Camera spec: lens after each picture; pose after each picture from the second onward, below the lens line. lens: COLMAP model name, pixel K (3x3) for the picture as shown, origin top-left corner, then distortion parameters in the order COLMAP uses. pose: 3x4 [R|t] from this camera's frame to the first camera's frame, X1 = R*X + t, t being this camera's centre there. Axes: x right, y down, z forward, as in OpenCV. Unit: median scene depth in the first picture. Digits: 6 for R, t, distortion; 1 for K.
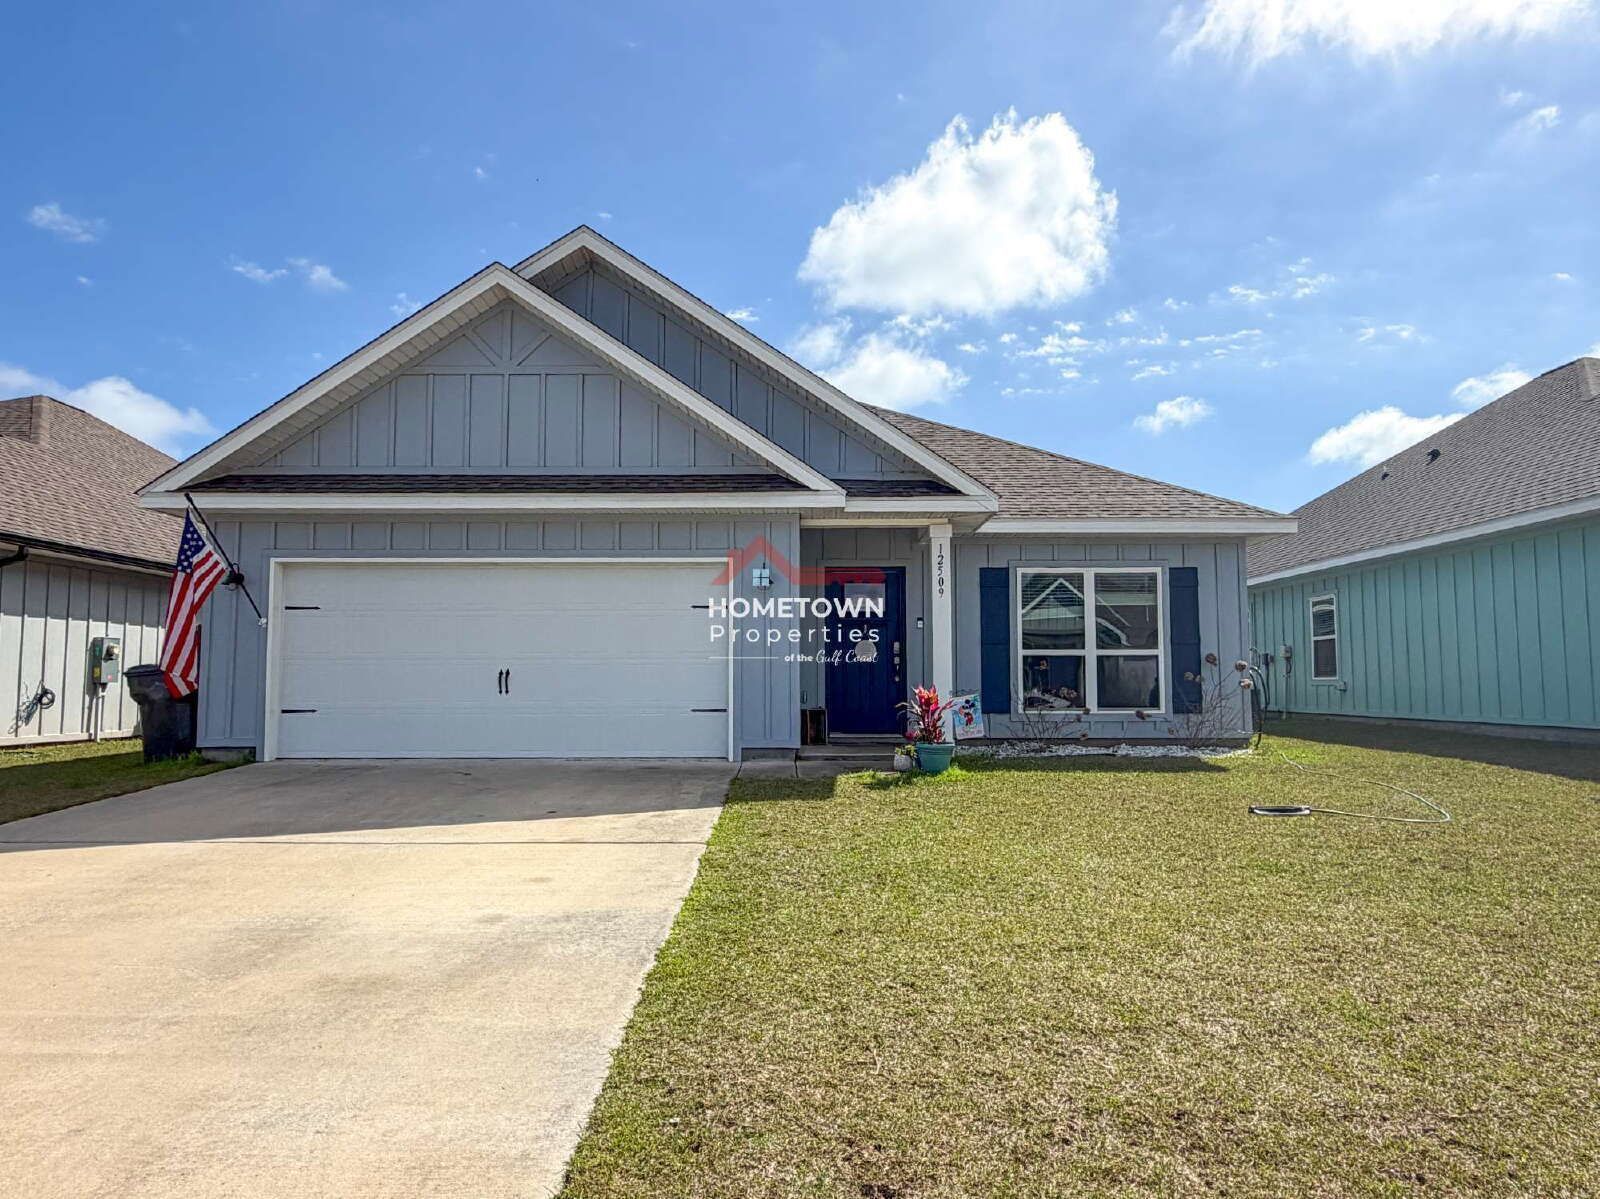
lens RADIAL K [[995.5, 0, 800.0], [0, 995.5, 599.5], [0, 0, 1]] dist [-0.001161, 0.000598]
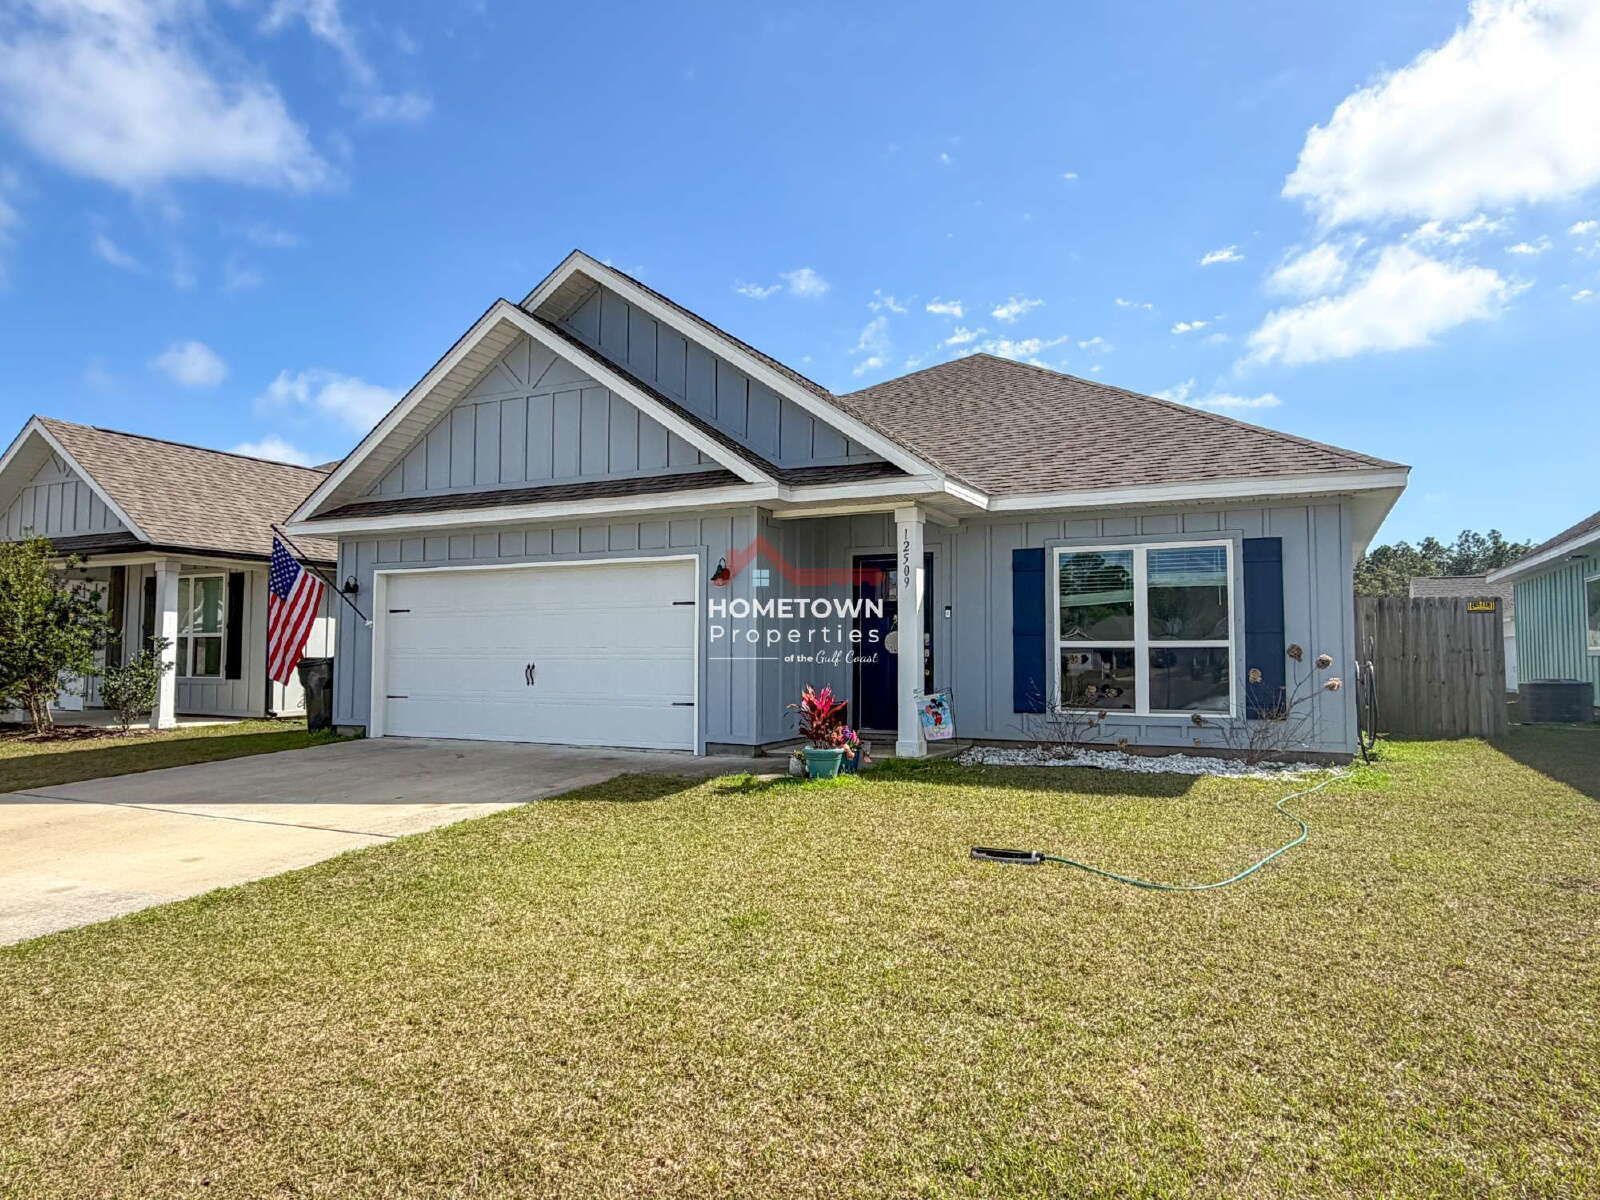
lens RADIAL K [[995.5, 0, 800.0], [0, 995.5, 600.0], [0, 0, 1]] dist [-0.001161, 0.000598]
pose [[0.899012, -0.022969, -0.437320, 0.449884], [0.033078, 0.999332, 0.015514, -0.007555], [0.436672, -0.028414, 0.899172, 0.128000]]
